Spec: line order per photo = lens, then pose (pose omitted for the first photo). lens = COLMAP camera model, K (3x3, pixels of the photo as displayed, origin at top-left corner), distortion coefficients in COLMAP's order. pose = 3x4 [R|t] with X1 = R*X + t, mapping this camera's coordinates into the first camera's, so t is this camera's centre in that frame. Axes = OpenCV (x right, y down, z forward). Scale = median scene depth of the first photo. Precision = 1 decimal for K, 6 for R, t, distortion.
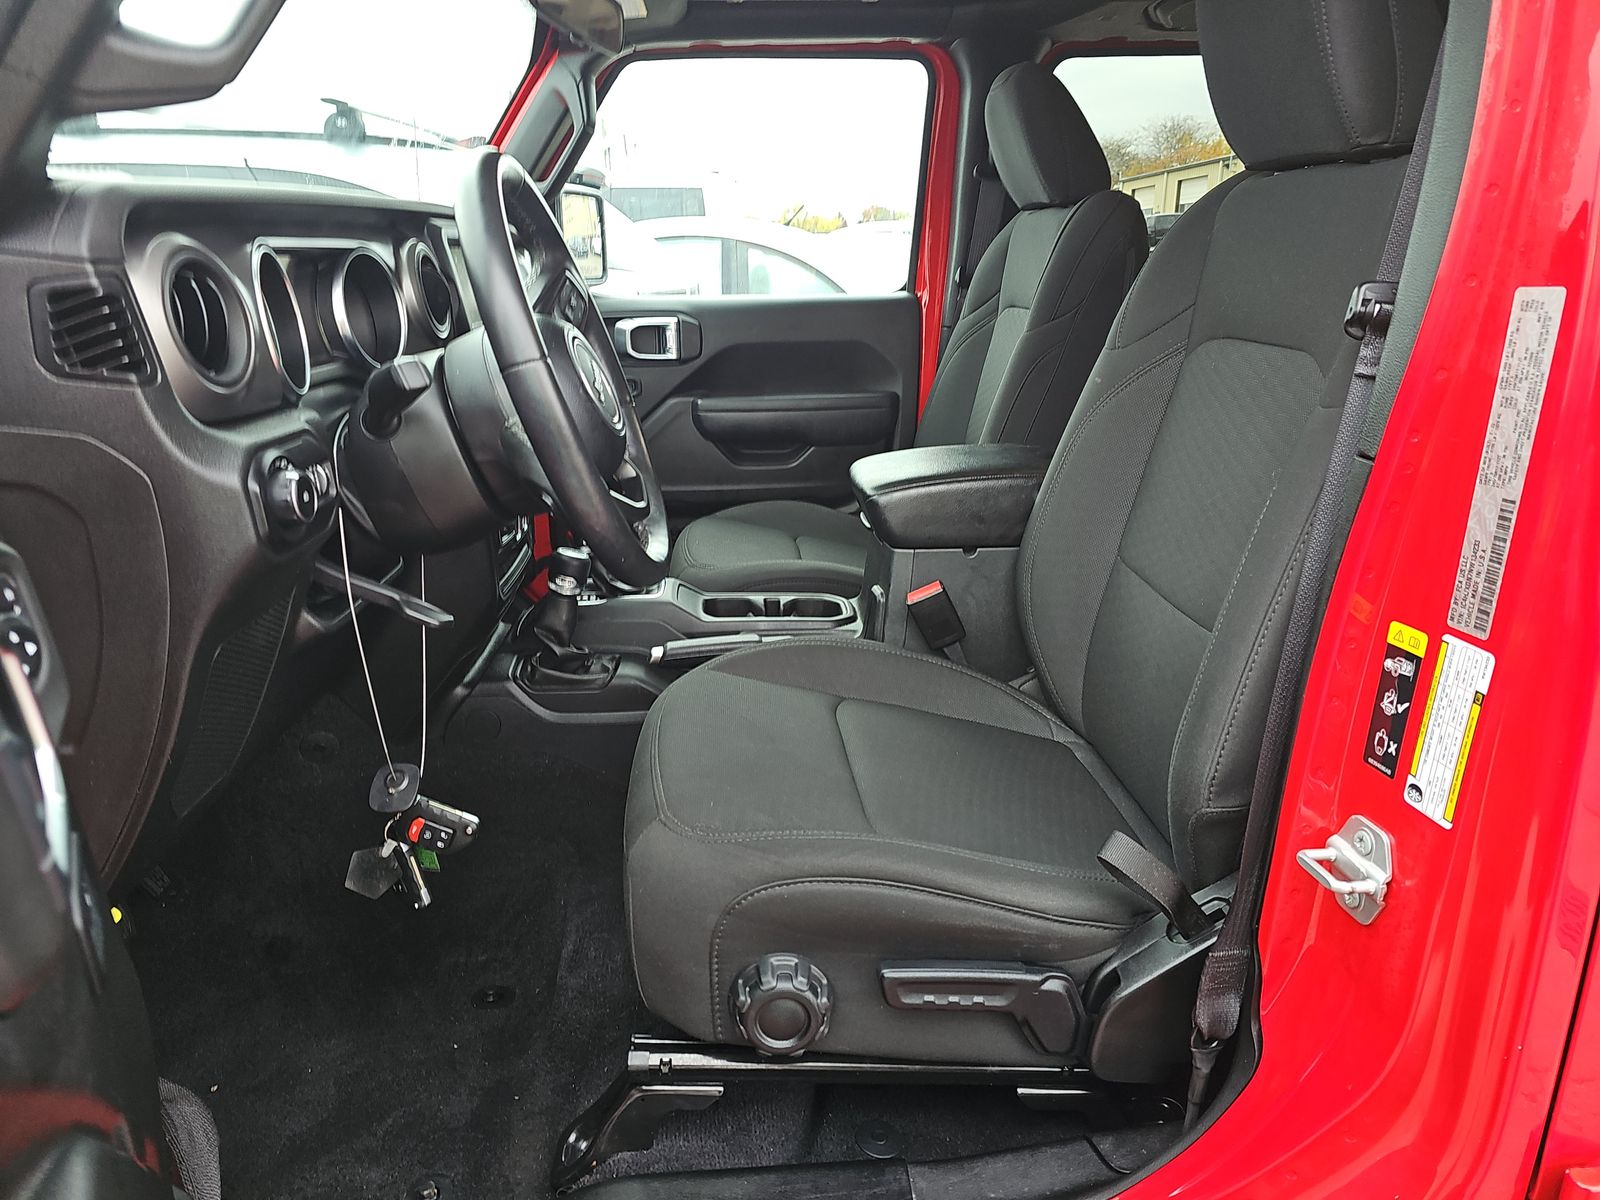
lens RADIAL K [[997.3, 0, 800.0], [0, 997.3, 600.0], [0, 0, 1]] dist [0.020252, -0.000659]
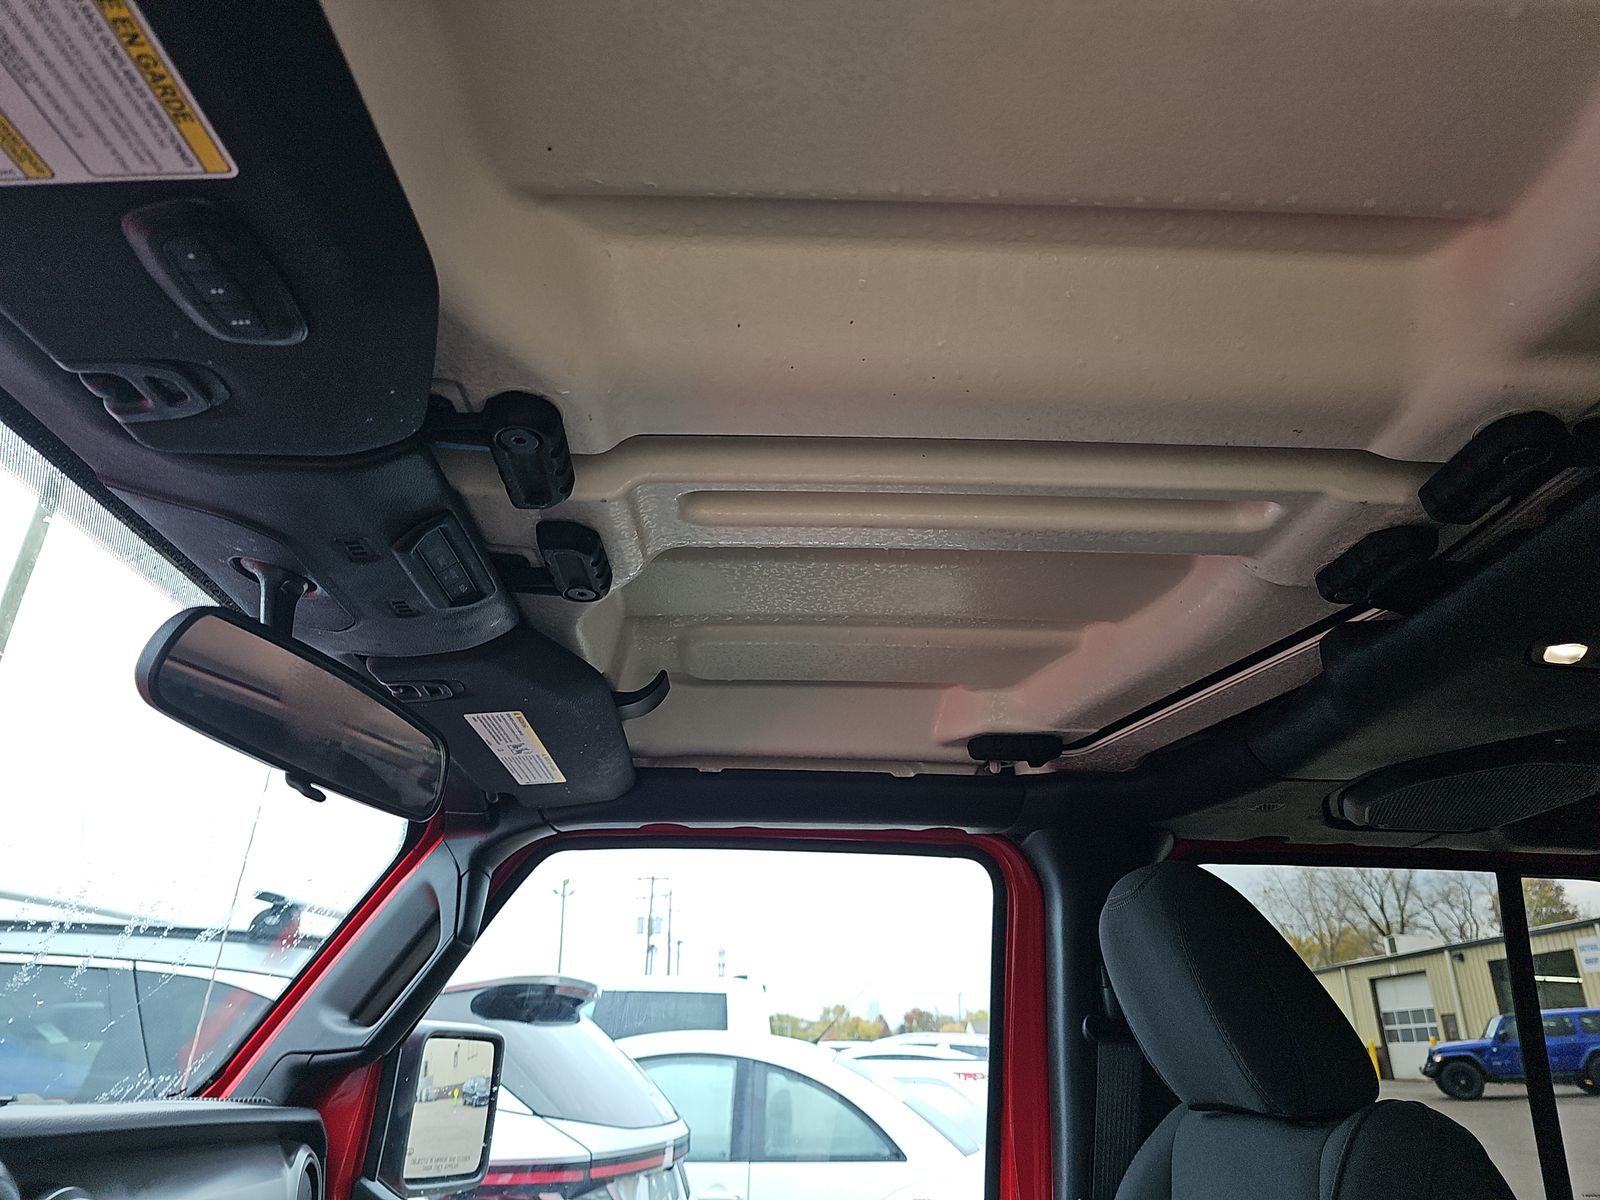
lens RADIAL K [[997.3, 0, 800.0], [0, 997.3, 600.0], [0, 0, 1]] dist [0.020252, -0.000659]
pose [[0.998799, 0.014749, -0.046719, 0.029040], [-0.042876, 0.724520, -0.687919, -0.200533], [0.023703, 0.689096, 0.724283, 0.398683]]
